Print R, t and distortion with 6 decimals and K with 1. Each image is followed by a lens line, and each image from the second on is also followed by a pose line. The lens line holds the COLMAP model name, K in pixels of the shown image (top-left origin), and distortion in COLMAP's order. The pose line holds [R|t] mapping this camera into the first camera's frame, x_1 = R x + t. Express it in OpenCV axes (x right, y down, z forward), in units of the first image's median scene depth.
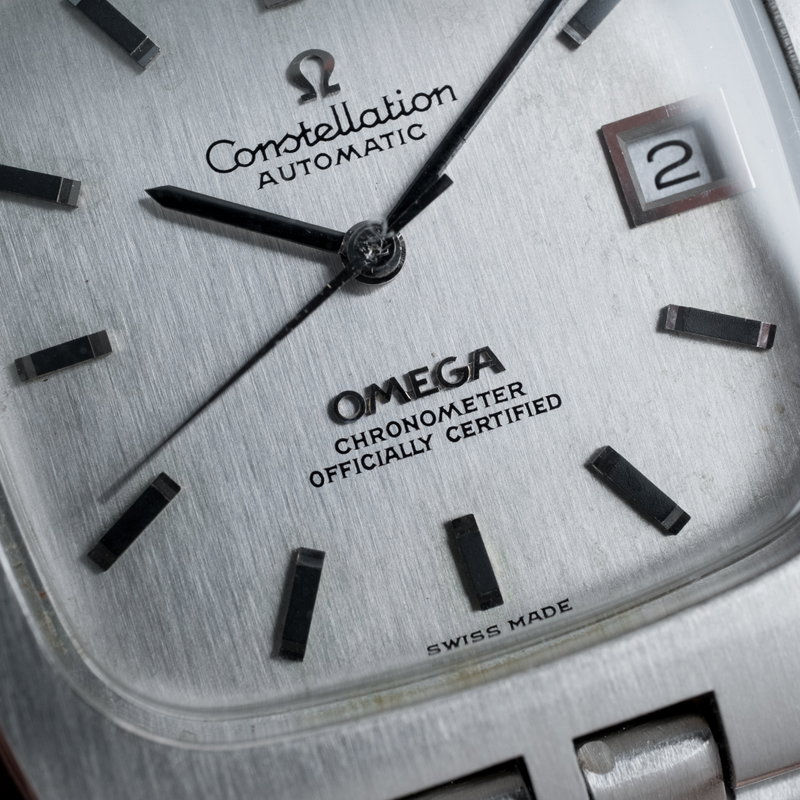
lens RADIAL K [[1551.3, 0, 400.0], [0, 1551.3, 400.0], [0, 0, 1]] dist [0.017314, 0.250763]
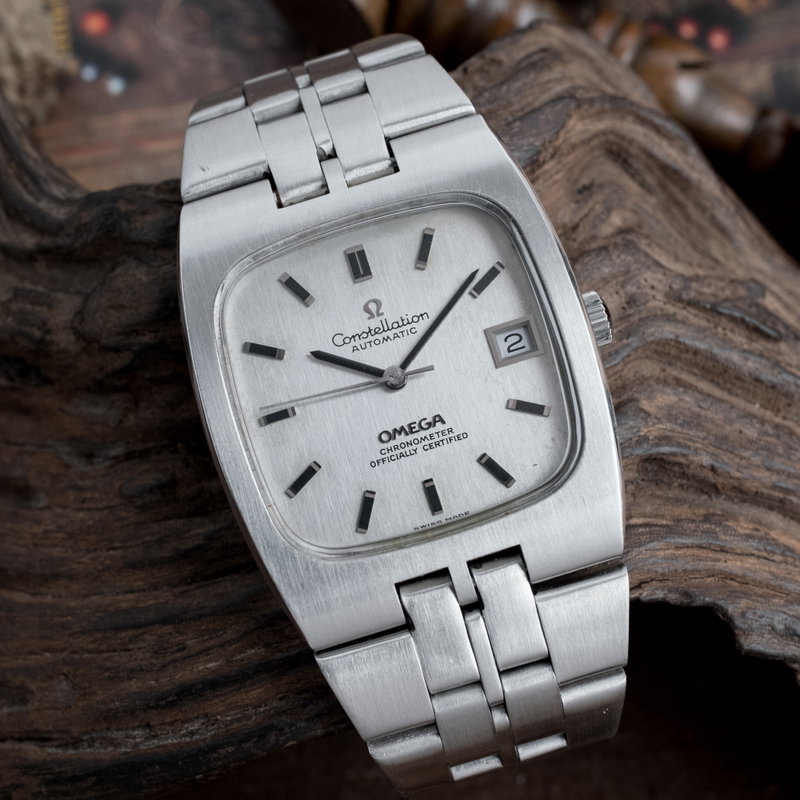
lens RADIAL K [[1551.3, 0, 400.0], [0, 1551.3, 400.0], [0, 0, 1]] dist [0.017314, 0.250763]
pose [[0.998292, 0.010287, -0.057512, 0.139367], [-0.011514, 0.999712, -0.021049, -0.002624], [0.057279, 0.021675, 0.998123, -1.589904]]
